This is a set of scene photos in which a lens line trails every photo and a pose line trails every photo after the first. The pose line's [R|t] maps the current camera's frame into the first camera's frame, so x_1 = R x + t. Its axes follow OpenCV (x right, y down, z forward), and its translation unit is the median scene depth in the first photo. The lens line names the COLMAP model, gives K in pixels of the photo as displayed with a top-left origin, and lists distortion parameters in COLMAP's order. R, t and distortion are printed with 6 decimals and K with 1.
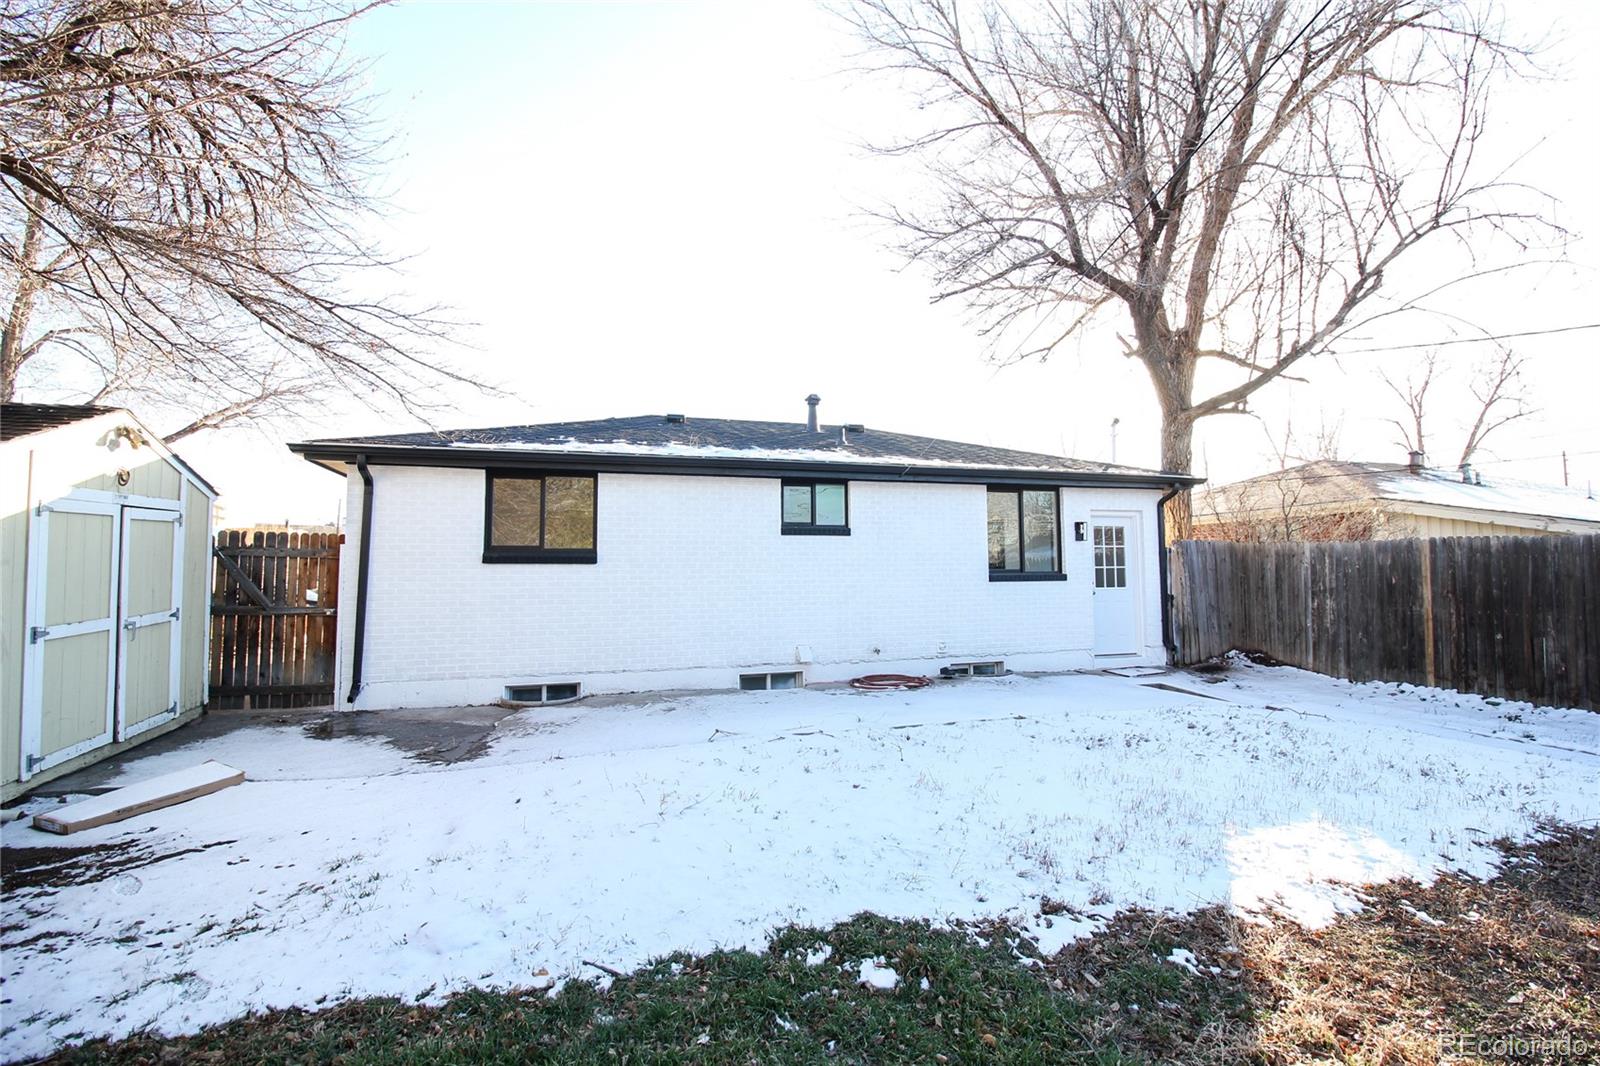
lens RADIAL K [[743.9, 0, 806.6], [0, 743.9, 527.8], [0, 0, 1]] dist [-0.036425, -0.000610]
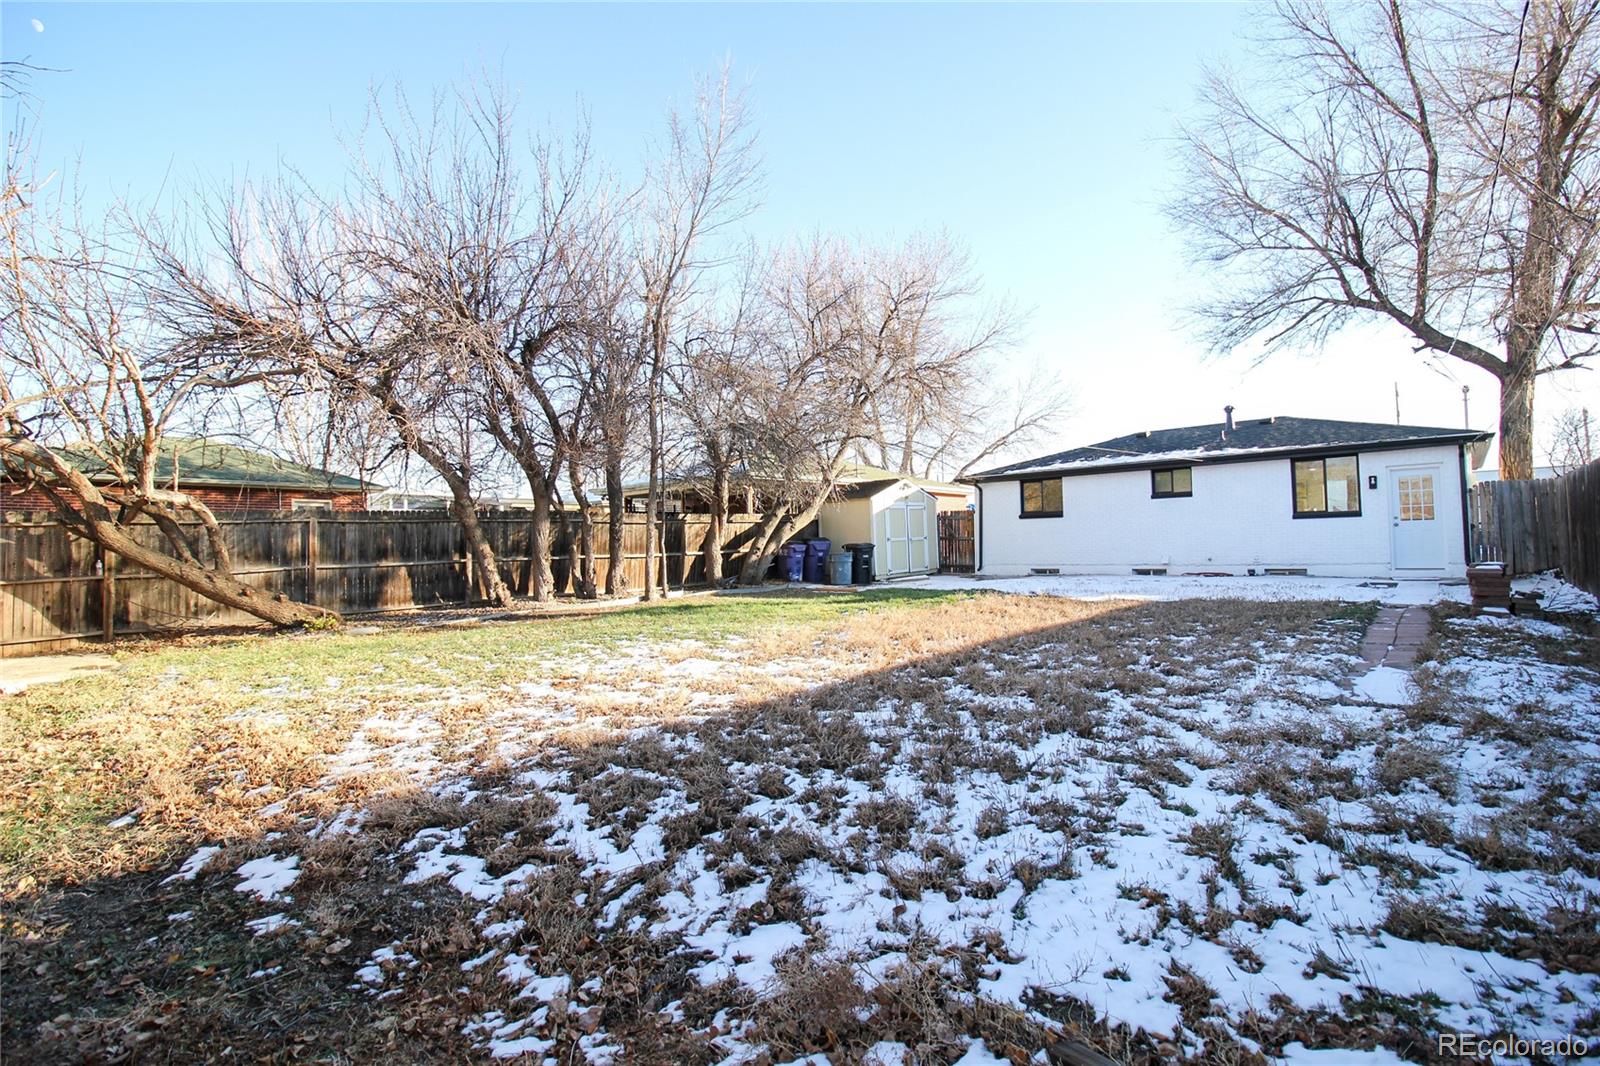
lens RADIAL K [[743.9, 0, 806.6], [0, 743.9, 527.8], [0, 0, 1]] dist [-0.036425, -0.000610]
pose [[0.523312, -0.025024, -0.851773, 1.186773], [0.068909, 0.997538, 0.013029, -0.003007], [0.849350, -0.065513, 0.523748, -0.831468]]
